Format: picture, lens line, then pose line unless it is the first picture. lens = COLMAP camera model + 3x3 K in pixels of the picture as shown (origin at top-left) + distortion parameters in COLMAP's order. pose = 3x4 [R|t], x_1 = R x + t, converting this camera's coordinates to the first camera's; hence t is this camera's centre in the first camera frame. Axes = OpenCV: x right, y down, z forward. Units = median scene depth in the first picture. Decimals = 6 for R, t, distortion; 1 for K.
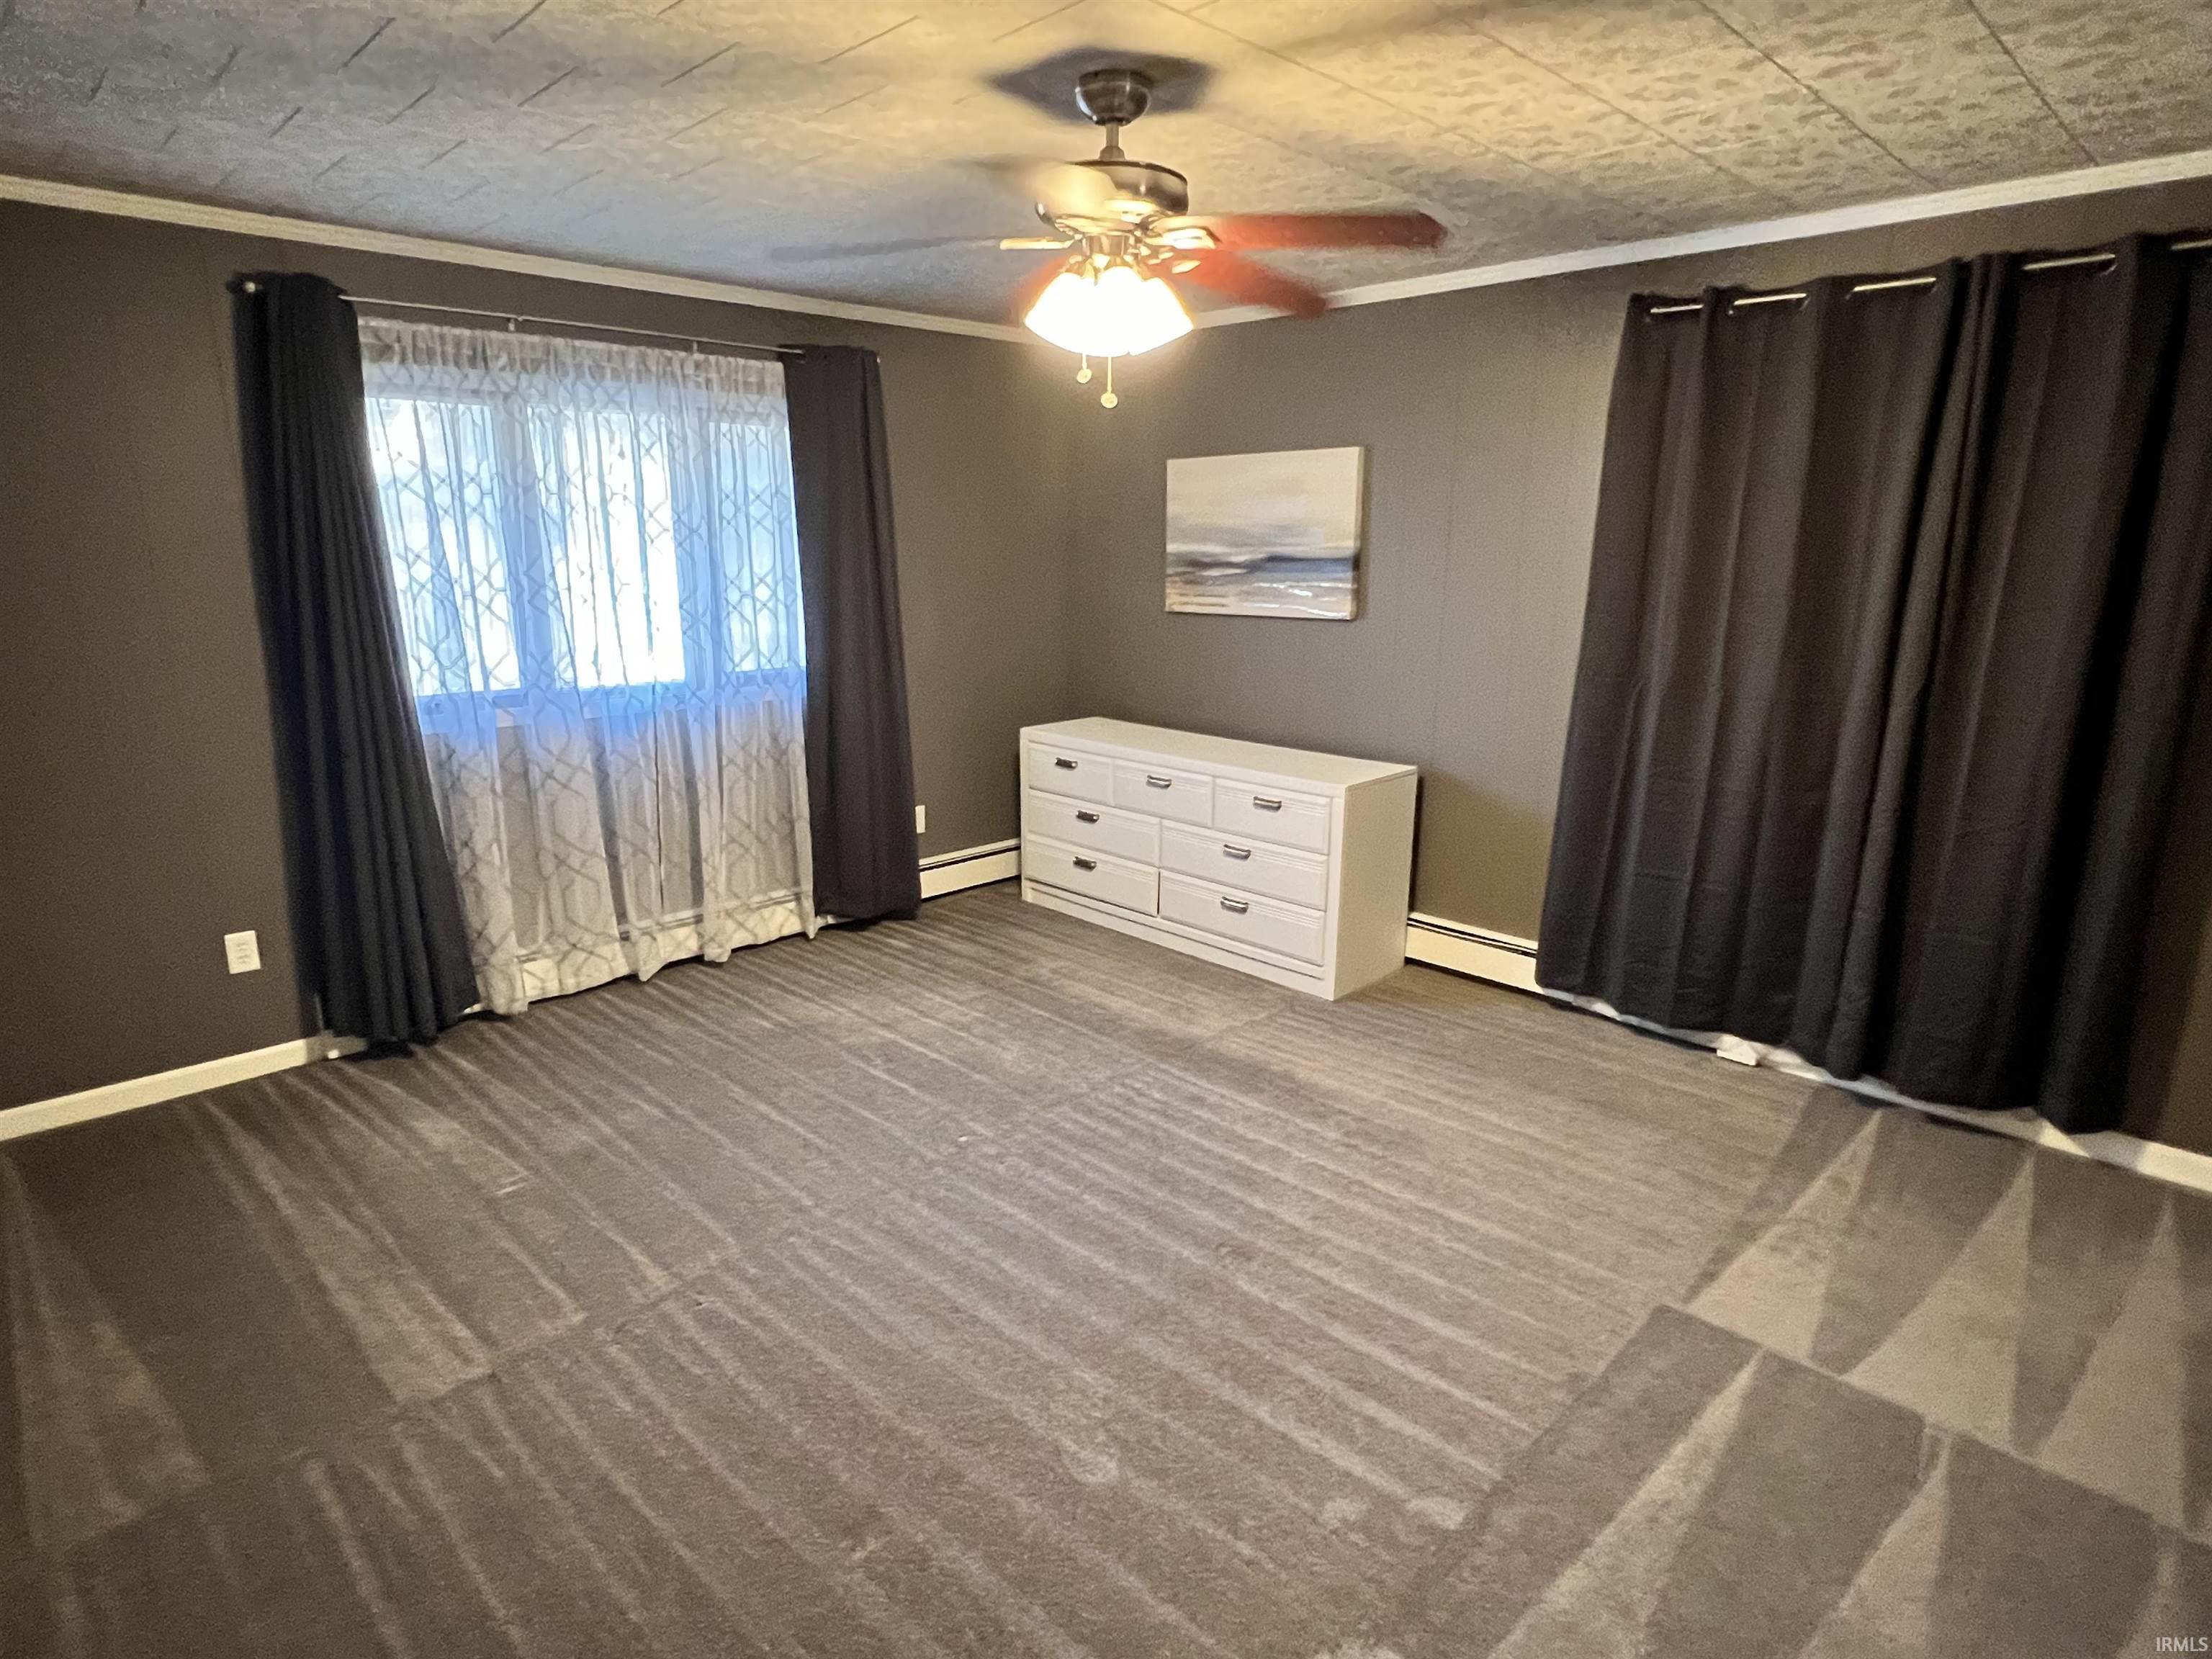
lens RADIAL K [[1222.3, 0, 1103.0], [0, 1222.3, 828.8], [0, 0, 1]] dist [0.006221, 0.000214]
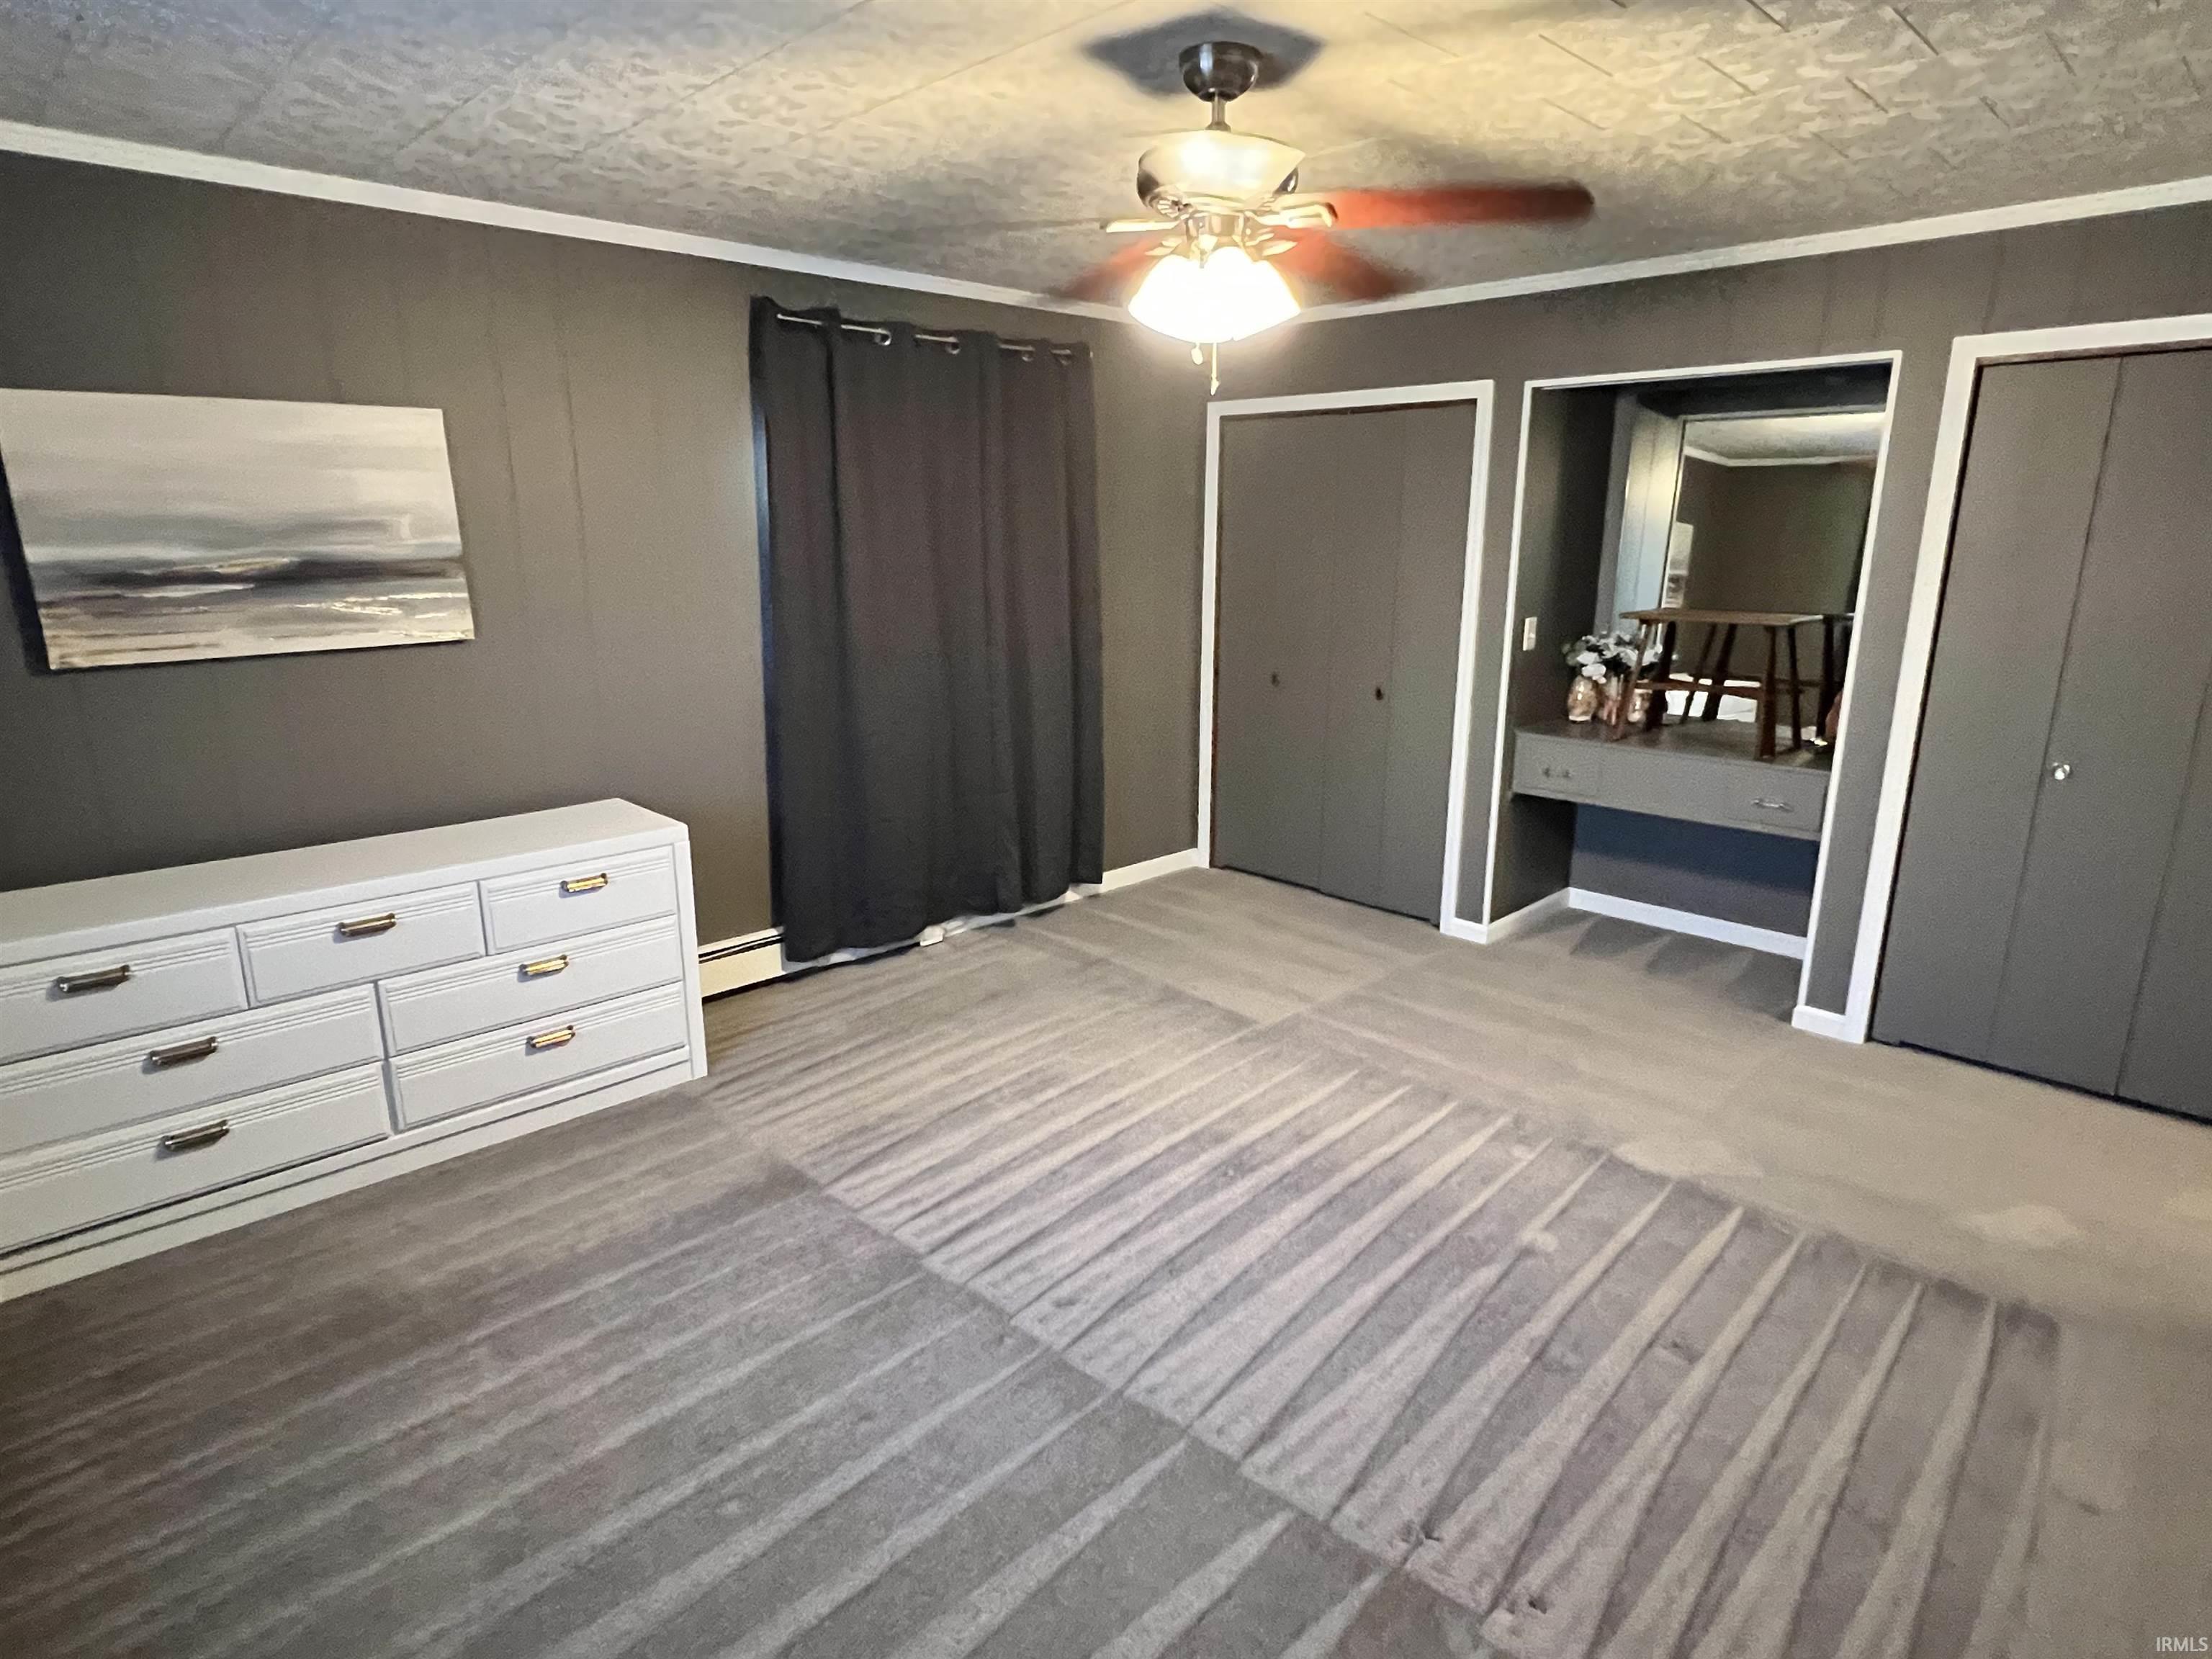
lens RADIAL K [[1222.3, 0, 1103.1], [0, 1222.3, 834.6], [0, 0, 1]] dist [0.006221, 0.000214]
pose [[0.016116, -0.252855, 0.967370, -0.589748], [0.238495, 0.940542, 0.241869, -0.157405], [-0.971010, 0.226815, 0.075462, 0.630695]]
